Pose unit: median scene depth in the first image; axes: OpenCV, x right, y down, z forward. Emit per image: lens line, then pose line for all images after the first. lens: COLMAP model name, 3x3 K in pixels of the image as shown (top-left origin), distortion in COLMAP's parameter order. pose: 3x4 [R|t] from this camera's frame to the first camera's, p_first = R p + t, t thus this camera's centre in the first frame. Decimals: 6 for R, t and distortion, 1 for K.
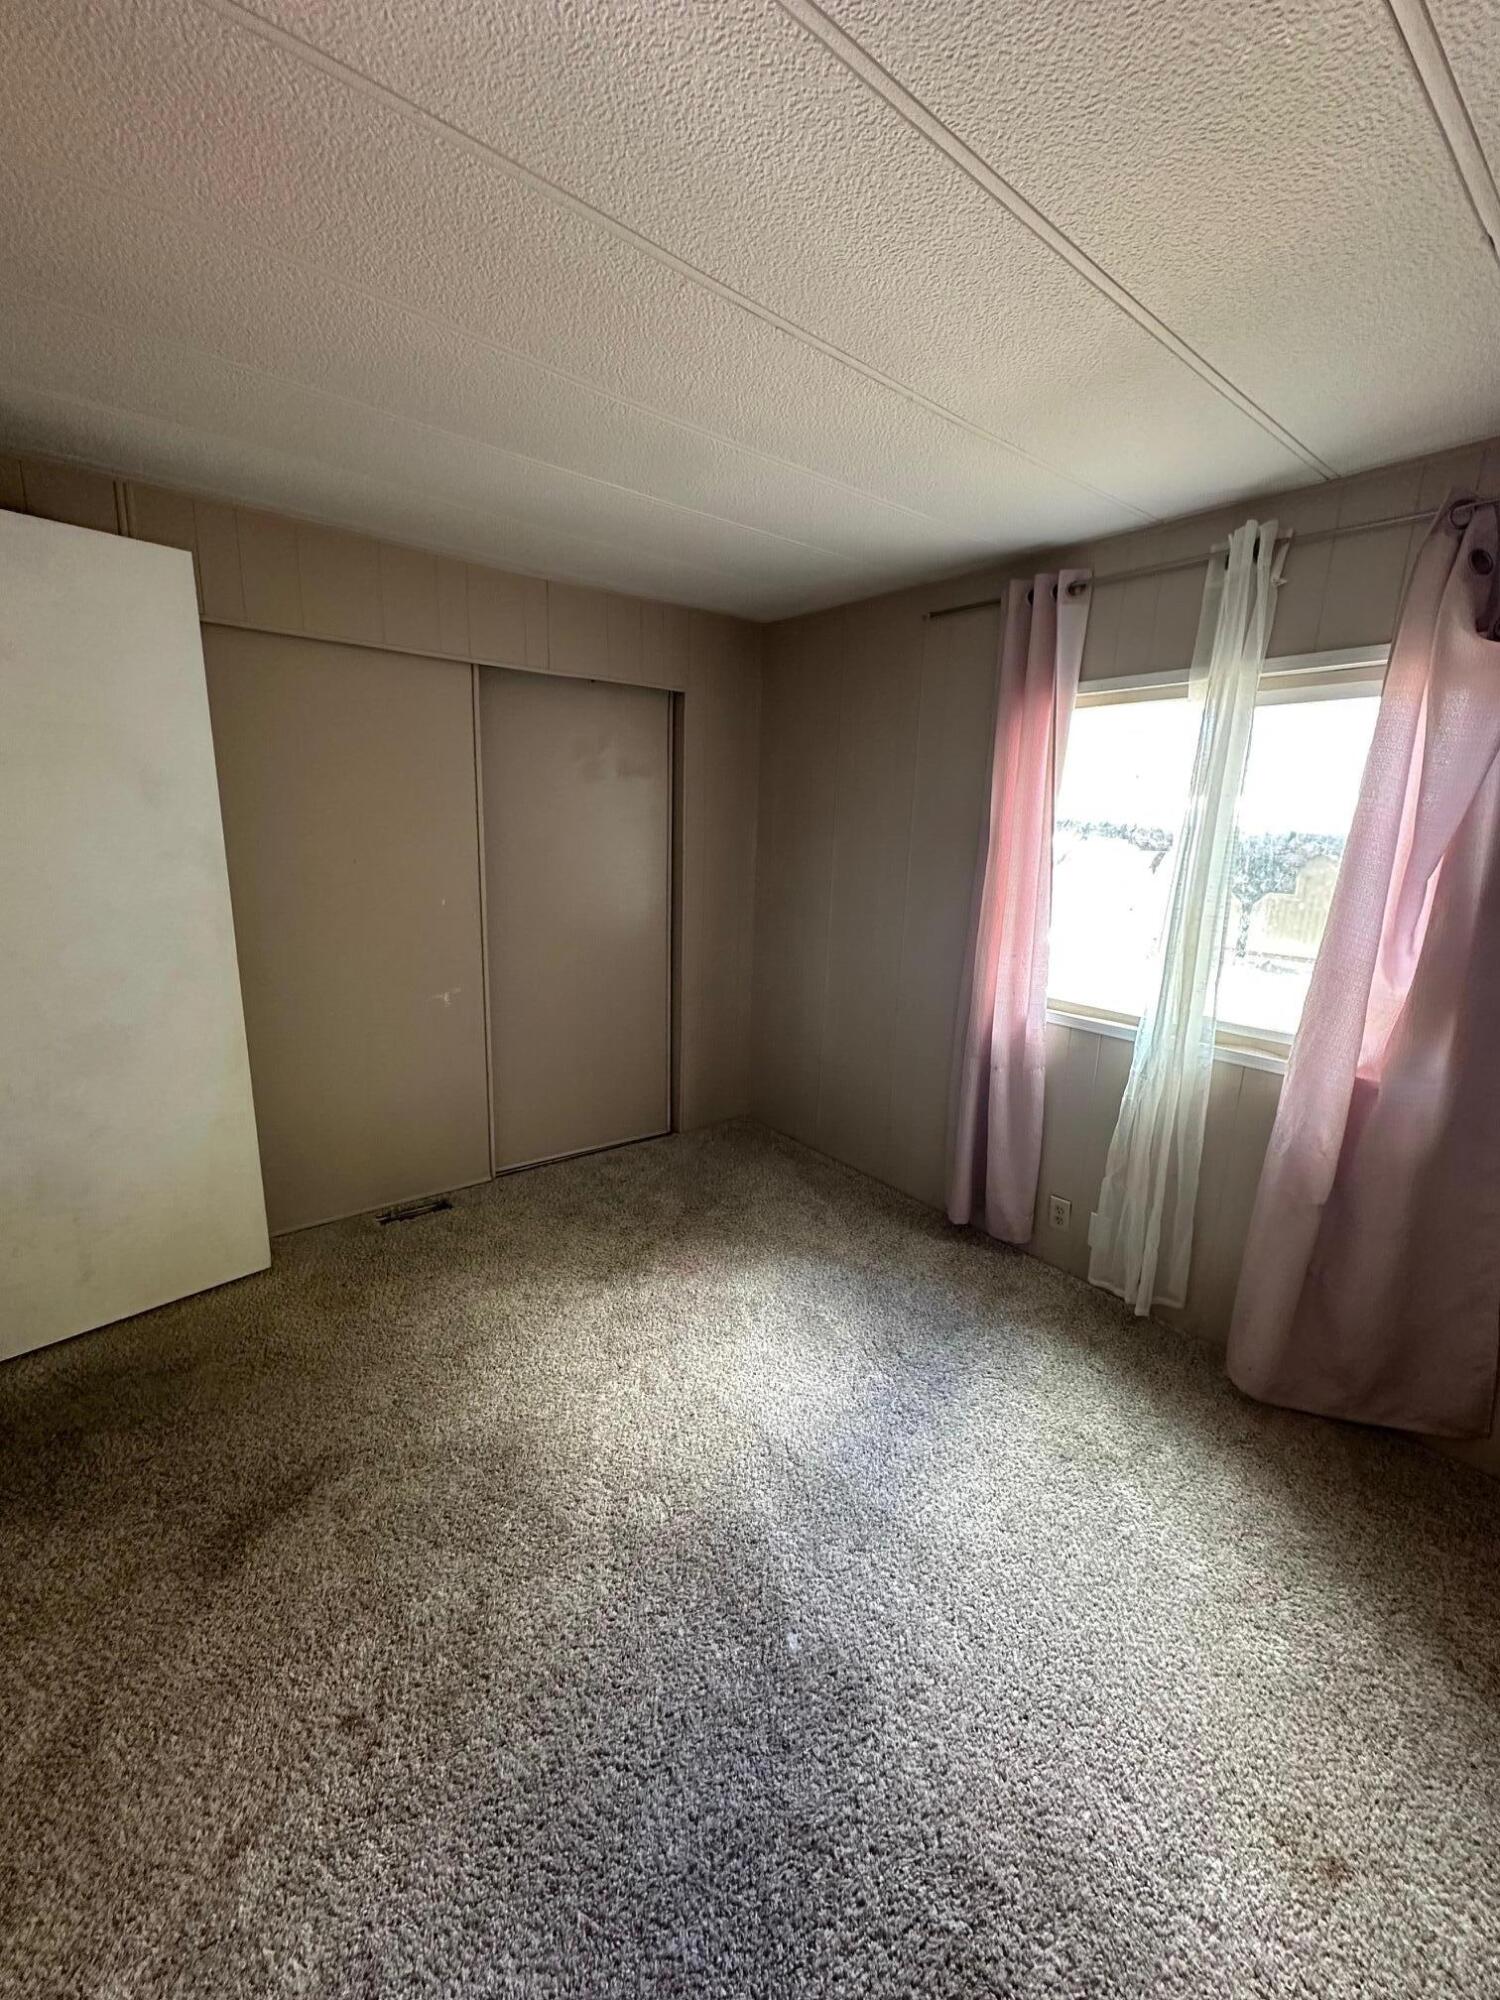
lens RADIAL K [[796.1, 0, 743.1], [0, 796.1, 988.5], [0, 0, 1]] dist [-0.004593, 0.000771]
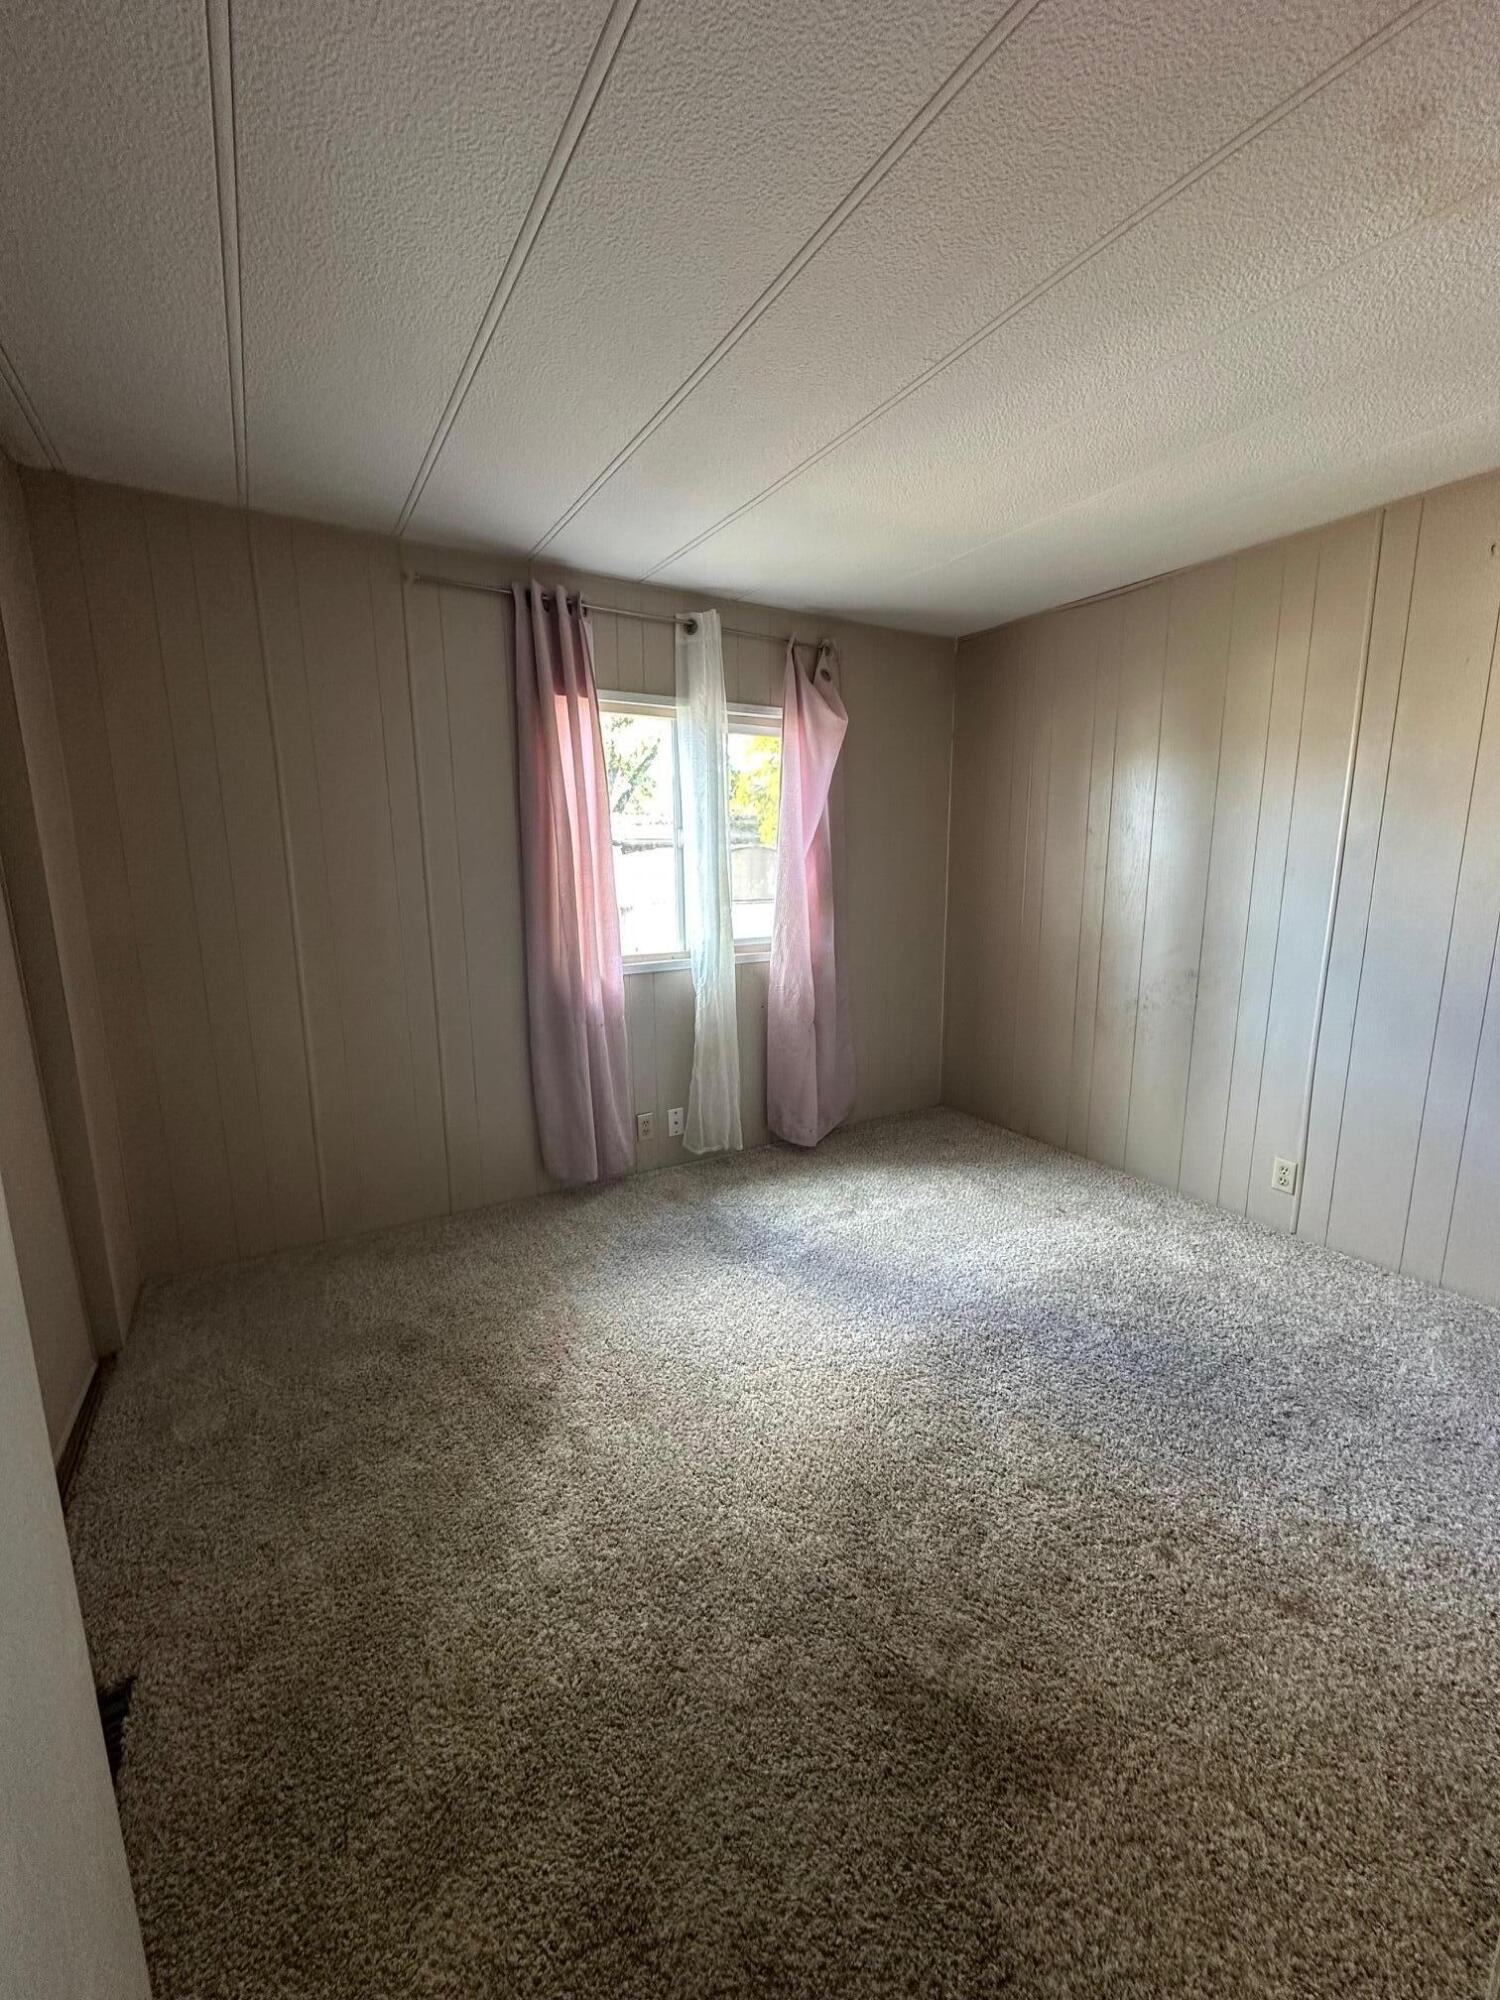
lens RADIAL K [[796.1, 0, 746.8], [0, 796.1, 1011.1], [0, 0, 1]] dist [-0.004593, 0.000771]
pose [[0.119232, -0.215197, 0.969265, -0.862848], [0.211269, 0.959371, 0.187011, -0.101731], [-0.970128, 0.182478, 0.159852, 0.715938]]
